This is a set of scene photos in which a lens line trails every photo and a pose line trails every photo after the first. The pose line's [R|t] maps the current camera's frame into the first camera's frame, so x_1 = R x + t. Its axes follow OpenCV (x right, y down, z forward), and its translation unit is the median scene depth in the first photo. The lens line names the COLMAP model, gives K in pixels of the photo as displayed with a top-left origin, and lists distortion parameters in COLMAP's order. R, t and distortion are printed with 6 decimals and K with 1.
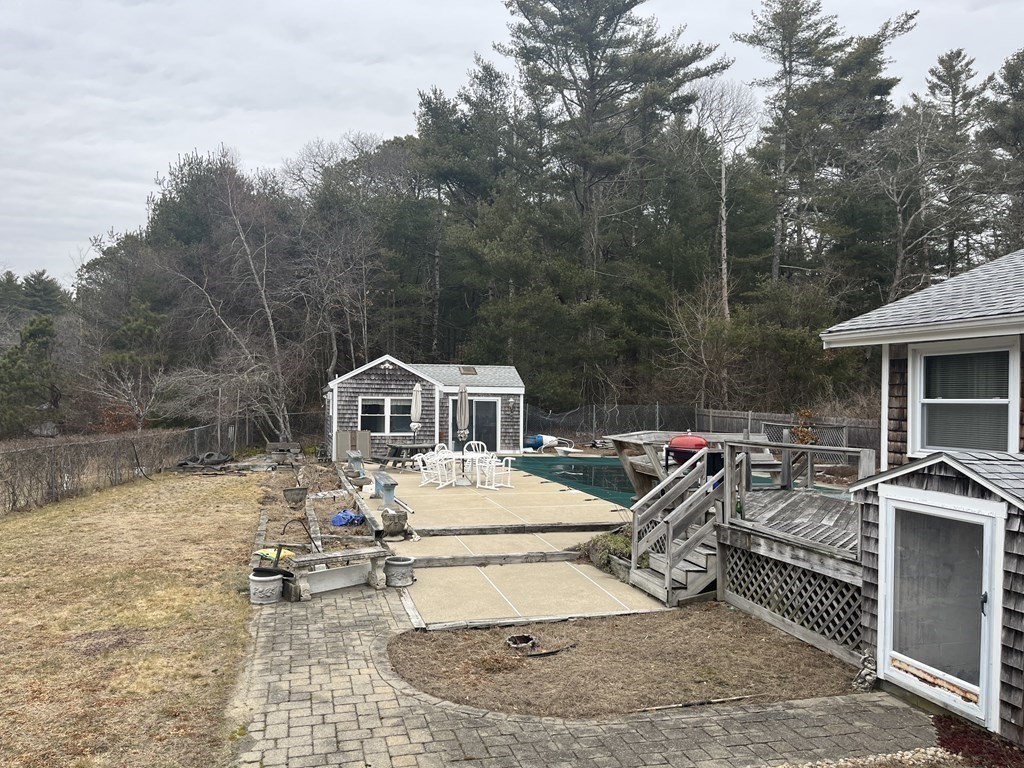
lens RADIAL K [[763.4, 0, 512.2], [0, 763.4, 383.4], [0, 0, 1]] dist [-0.031708, -0.014630]
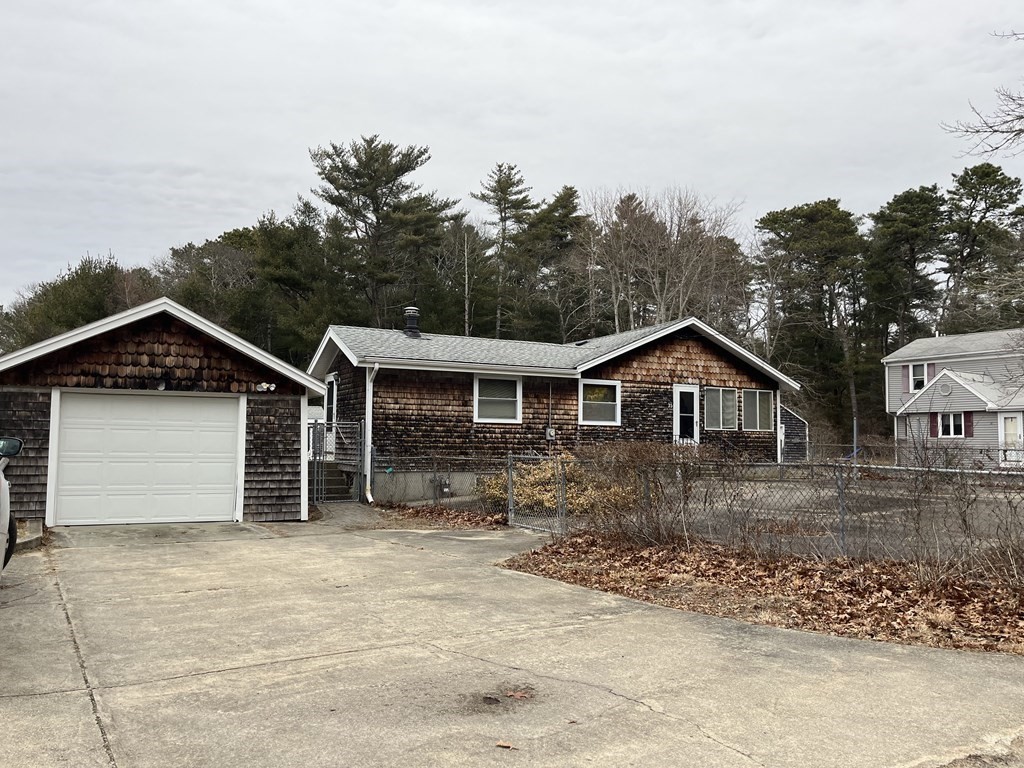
lens RADIAL K [[763.4, 0, 513.7], [0, 763.4, 389.5], [0, 0, 1]] dist [-0.031708, -0.014630]
pose [[0.974482, 0.002156, 0.224454, 0.029607], [0.006353, 0.999288, -0.037180, -0.000372], [-0.224375, 0.037657, 0.973775, -0.529179]]
